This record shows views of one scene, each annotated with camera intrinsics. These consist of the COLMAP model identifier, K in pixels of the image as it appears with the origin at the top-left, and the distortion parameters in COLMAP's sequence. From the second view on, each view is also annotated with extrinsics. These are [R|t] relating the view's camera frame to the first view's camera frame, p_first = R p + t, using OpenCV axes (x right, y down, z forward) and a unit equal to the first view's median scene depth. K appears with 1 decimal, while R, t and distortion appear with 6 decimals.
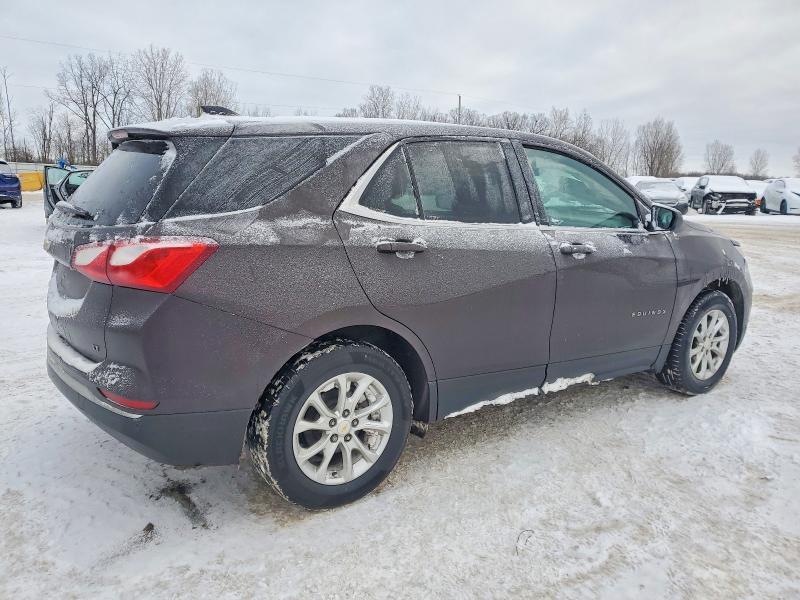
lens RADIAL K [[611.3, 0, 398.2], [0, 611.3, 295.0], [0, 0, 1]] dist [0.011137, 0.010120]
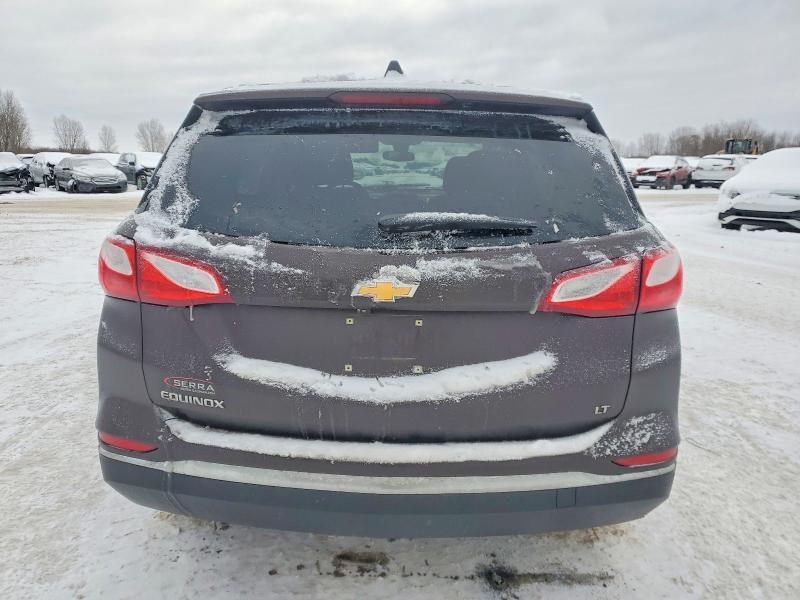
lens RADIAL K [[611.3, 0, 397.5], [0, 611.3, 306.3], [0, 0, 1]] dist [0.011137, 0.010120]
pose [[0.585451, -0.205779, 0.784157, -0.925235], [0.162290, 0.977419, 0.135329, -0.131252], [-0.794298, 0.048032, 0.605627, 0.597668]]
